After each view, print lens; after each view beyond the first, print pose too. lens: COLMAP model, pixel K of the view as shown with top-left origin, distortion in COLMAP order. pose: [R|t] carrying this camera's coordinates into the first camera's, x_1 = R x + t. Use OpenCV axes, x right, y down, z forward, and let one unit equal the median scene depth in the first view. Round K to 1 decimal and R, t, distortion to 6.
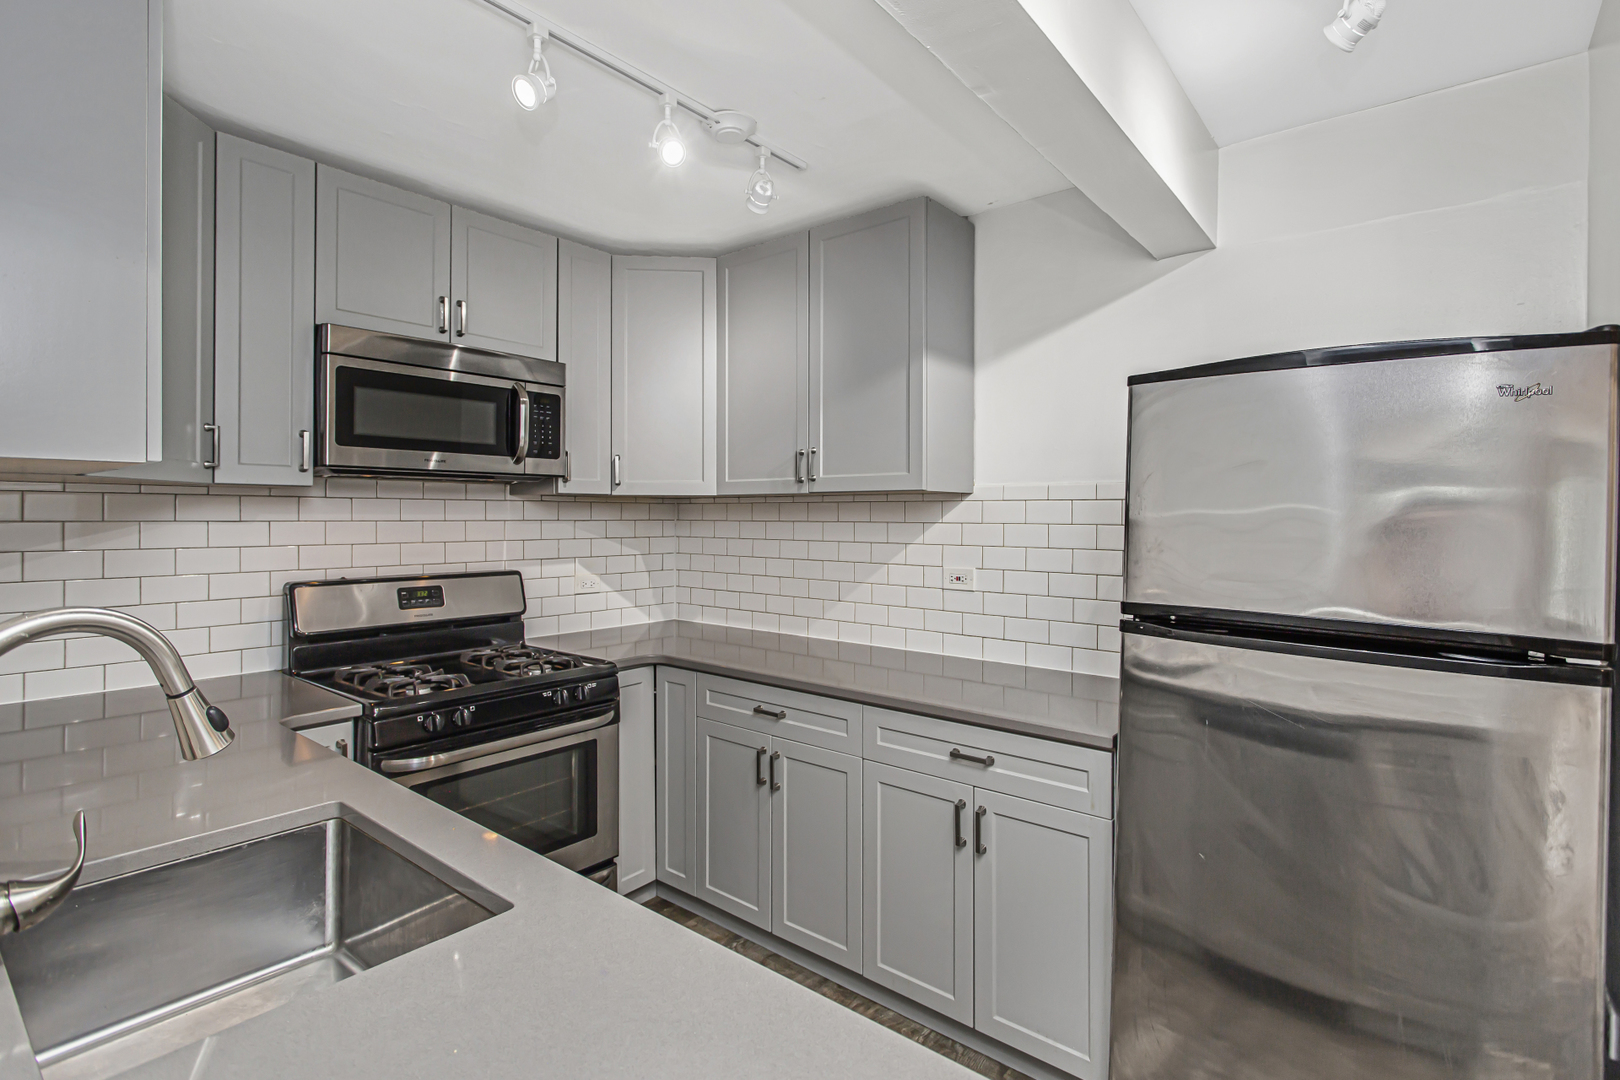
lens RADIAL K [[778.4, 0, 823.1], [0, 778.4, 511.1], [0, 0, 1]] dist [0.006199, -0.000147]
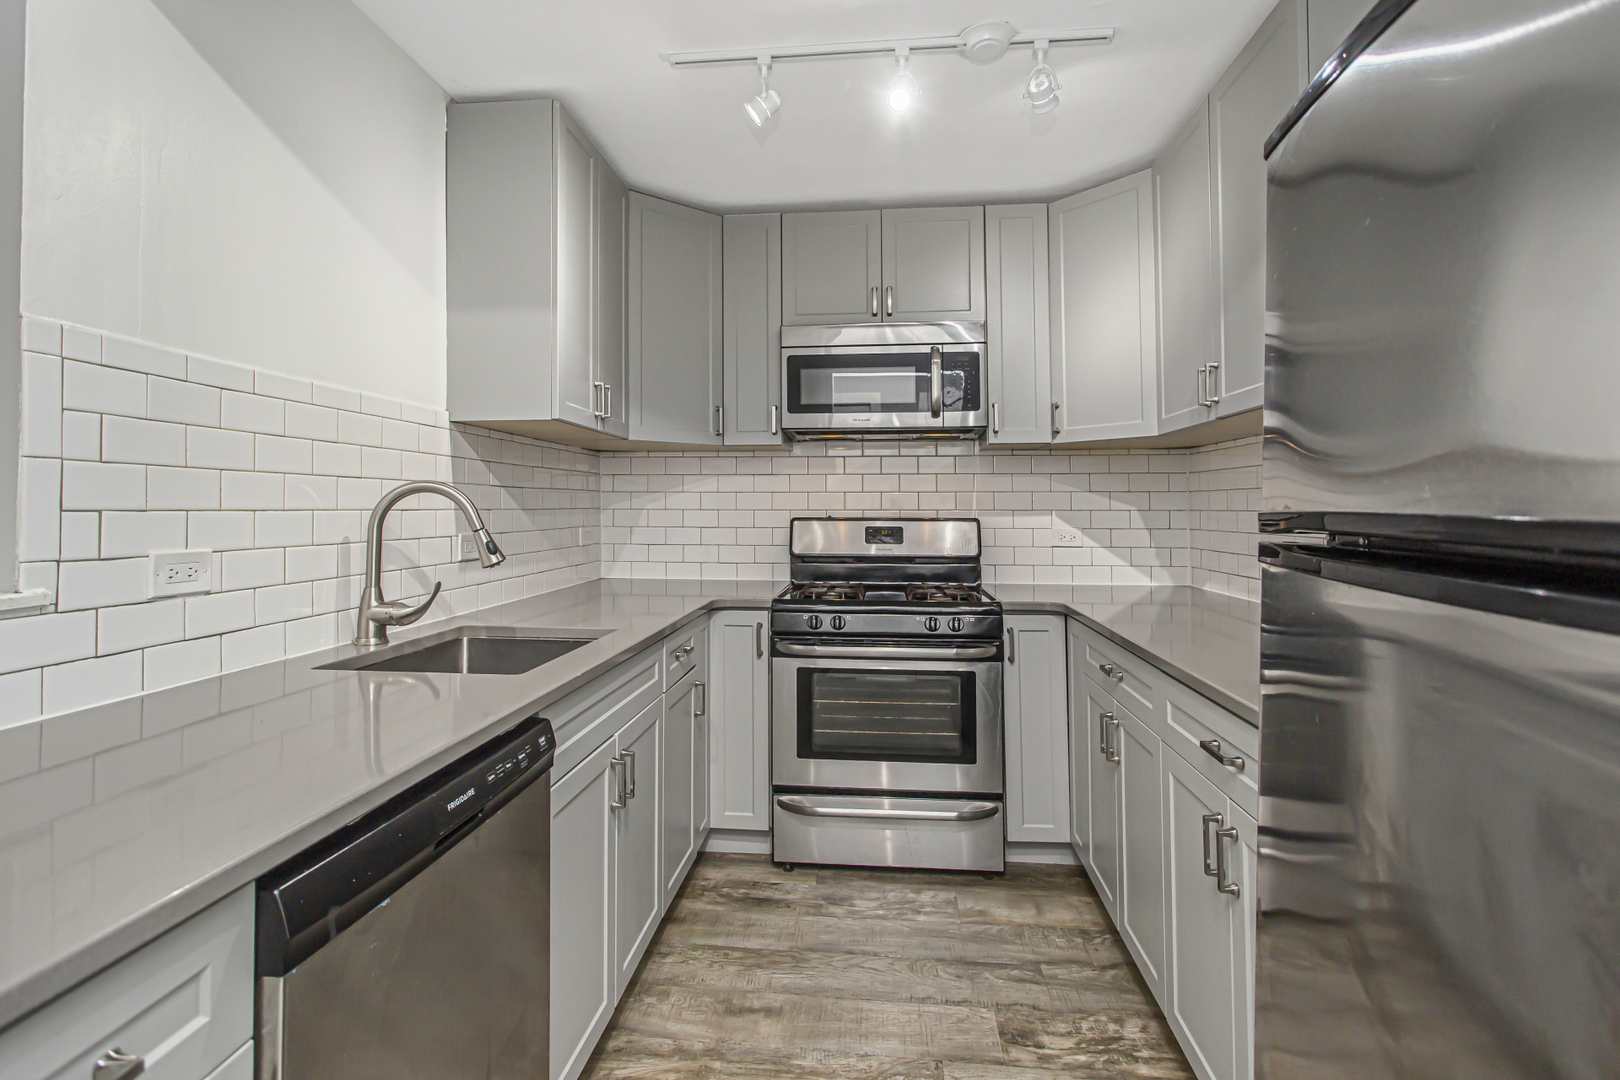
lens RADIAL K [[778.4, 0, 833.7], [0, 778.4, 488.4], [0, 0, 1]] dist [0.006199, -0.000147]
pose [[0.570003, -0.029987, -0.821095, 0.441646], [0.011713, 0.999529, -0.028372, 0.070575], [0.821559, 0.006555, 0.570086, 0.237257]]
